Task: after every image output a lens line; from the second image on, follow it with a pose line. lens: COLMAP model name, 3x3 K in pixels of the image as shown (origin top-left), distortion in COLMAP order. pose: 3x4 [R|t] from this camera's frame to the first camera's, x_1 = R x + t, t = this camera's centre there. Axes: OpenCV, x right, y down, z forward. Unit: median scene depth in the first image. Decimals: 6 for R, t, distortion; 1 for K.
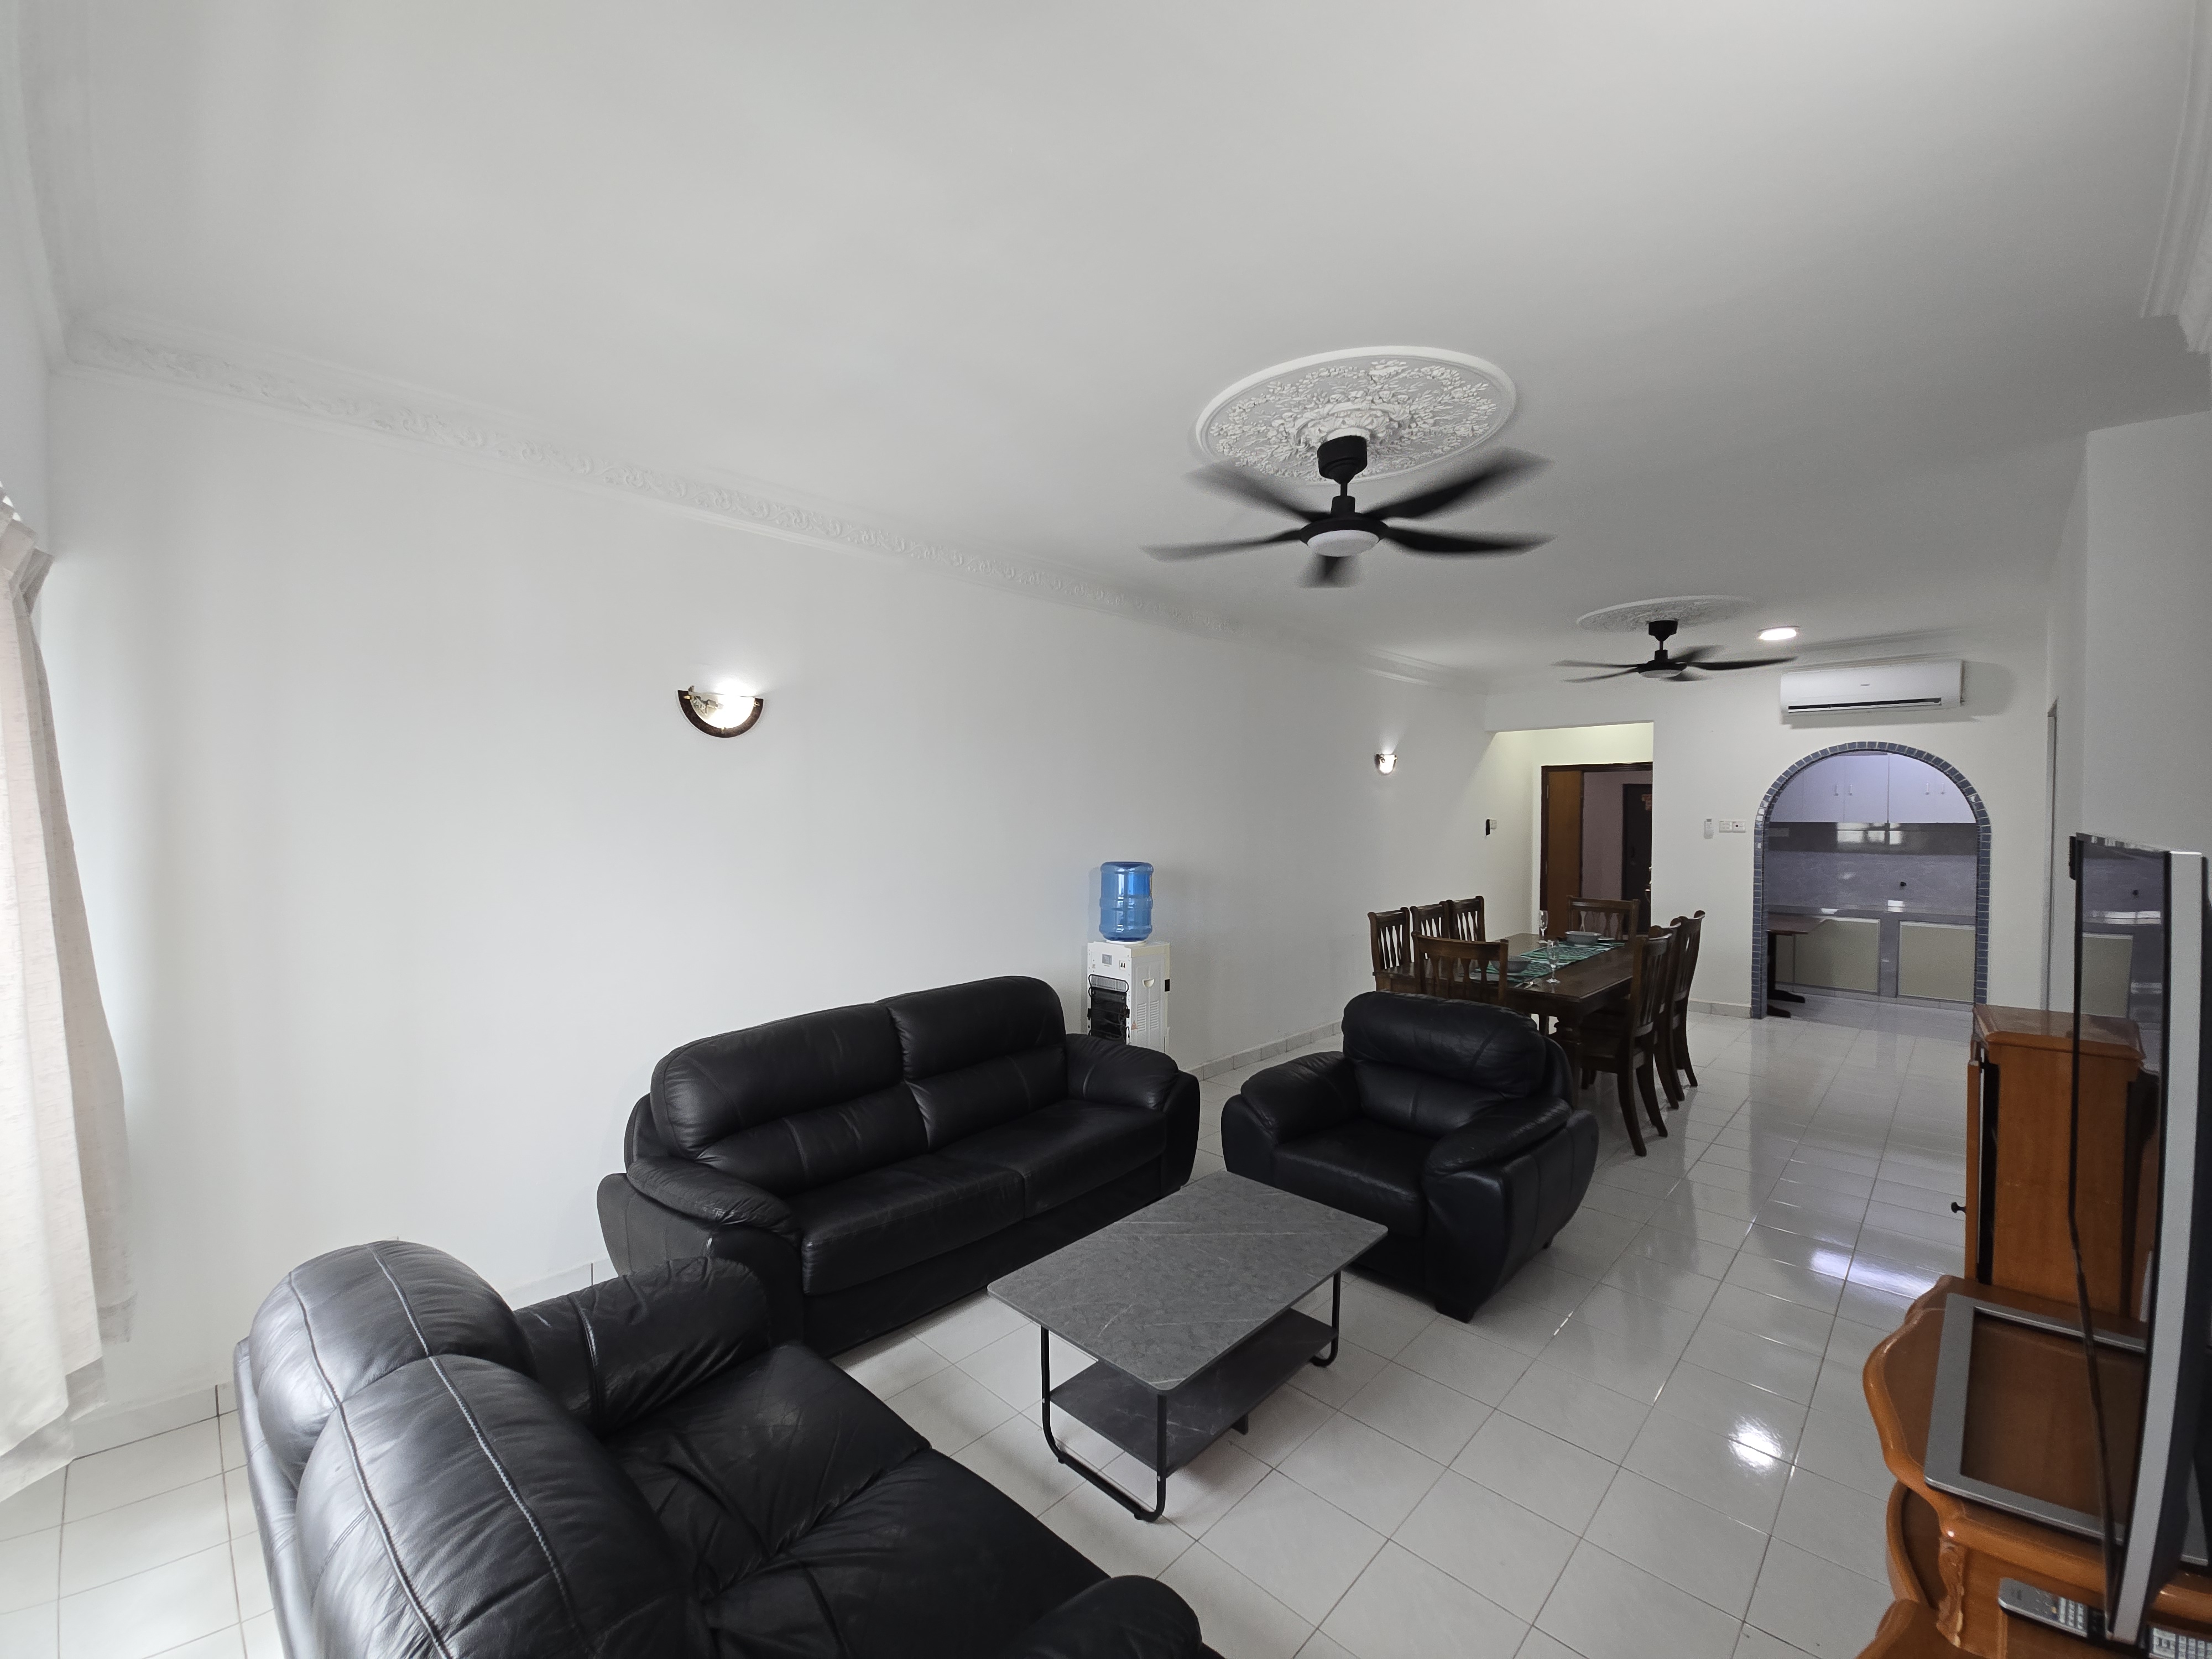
lens RADIAL K [[904.6, 0, 1104.9], [0, 904.6, 832.9], [0, 0, 1]] dist [0.010846, -0.000698]
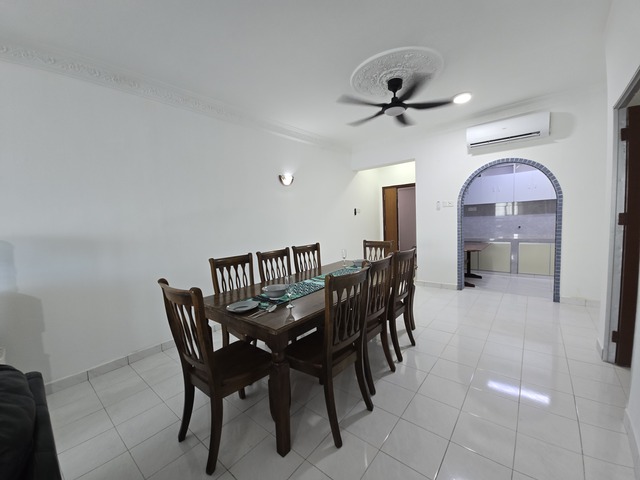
lens RADIAL K [[261.7, 0, 320.9], [0, 261.7, 240.8], [0, 0, 1]] dist [0.010846, -0.000698]
pose [[0.995330, -0.051884, 0.081406, 0.328466], [0.047181, 0.997162, 0.058675, 0.029563], [-0.084219, -0.054561, 0.994952, 0.391476]]
